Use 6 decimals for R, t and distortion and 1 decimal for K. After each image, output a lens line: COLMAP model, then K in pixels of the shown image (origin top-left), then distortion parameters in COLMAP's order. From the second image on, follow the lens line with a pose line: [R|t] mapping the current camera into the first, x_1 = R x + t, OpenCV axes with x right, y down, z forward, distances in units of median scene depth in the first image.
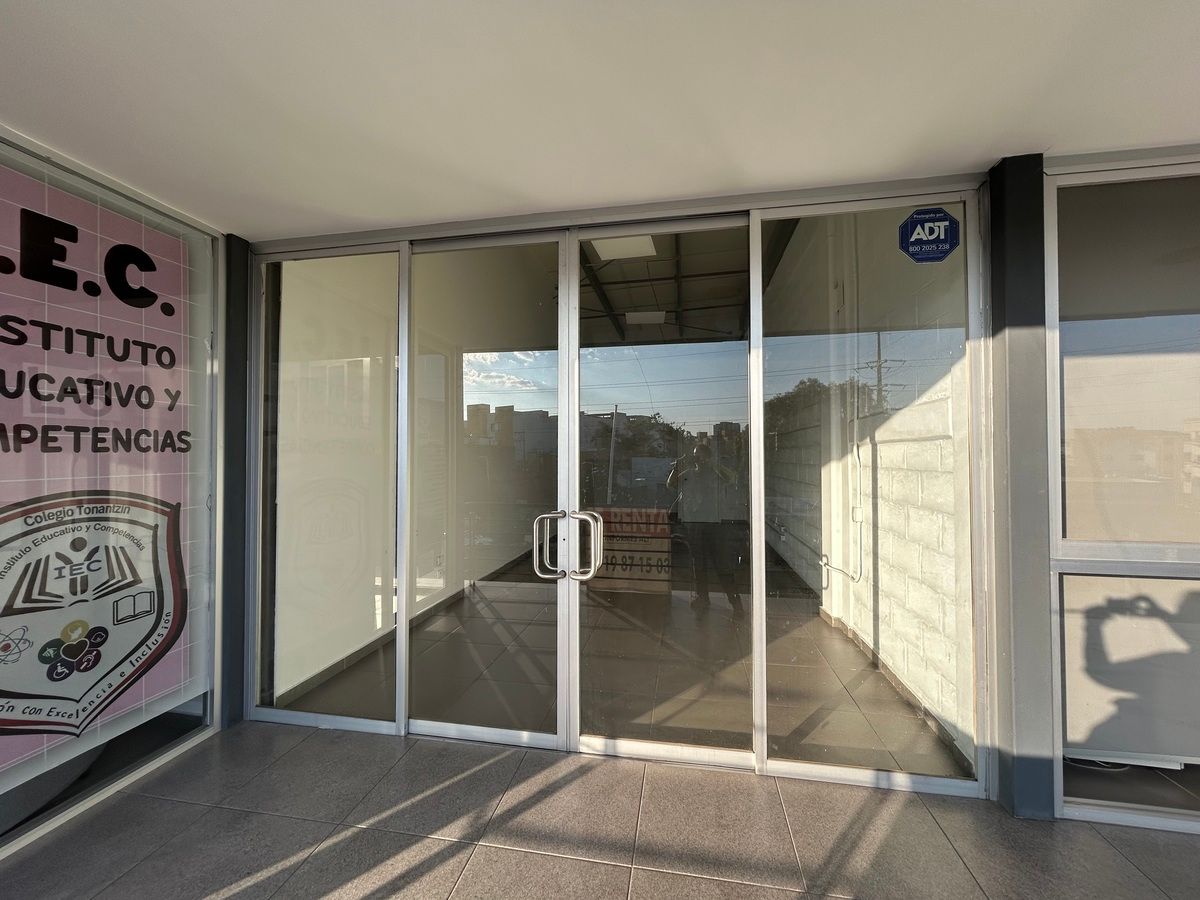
lens RADIAL K [[480.8, 0, 598.3], [0, 480.8, 447.5], [0, 0, 1]] dist [-0.002271, 0.000437]
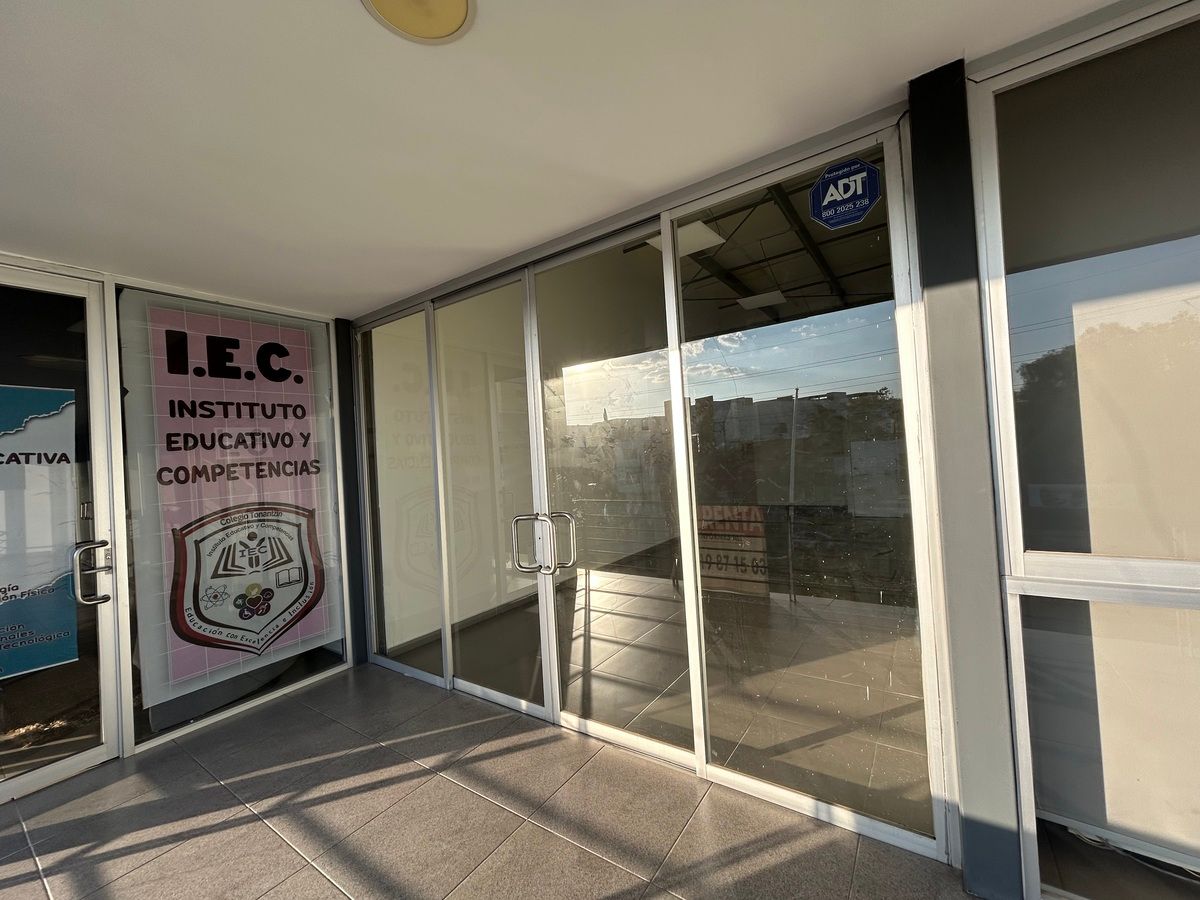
lens RADIAL K [[480.8, 0, 592.3], [0, 480.8, 449.5], [0, 0, 1]] dist [-0.002271, 0.000437]
pose [[0.907440, -0.058118, -0.416143, 0.574382], [0.064763, 0.997899, 0.001857, -0.015361], [0.415160, -0.028636, 0.909297, 0.017910]]
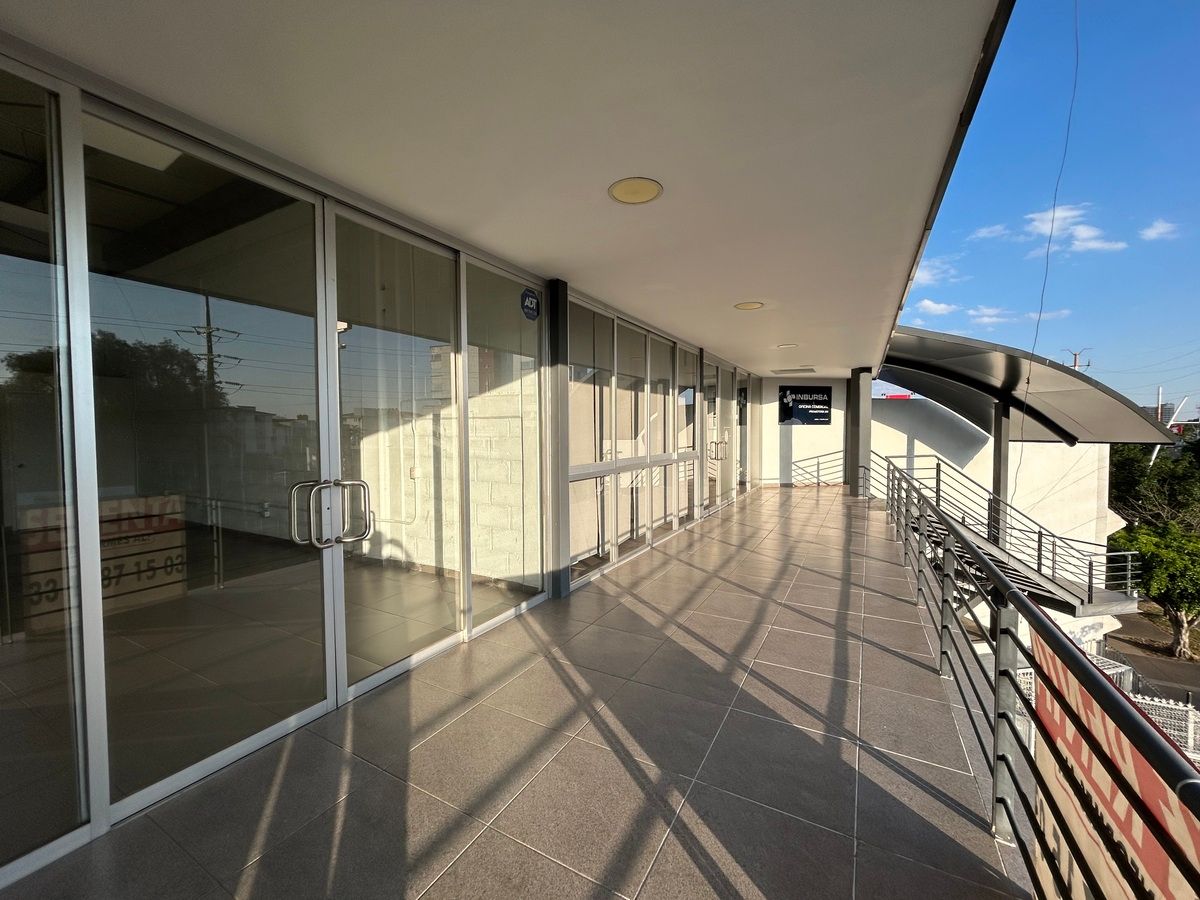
lens RADIAL K [[480.8, 0, 594.1], [0, 480.8, 450.7], [0, 0, 1]] dist [-0.002271, 0.000437]
pose [[0.337003, -0.041830, 0.940574, -0.897778], [-0.009755, 0.998804, 0.047914, 0.016509], [-0.941453, -0.025323, 0.336191, 0.143243]]
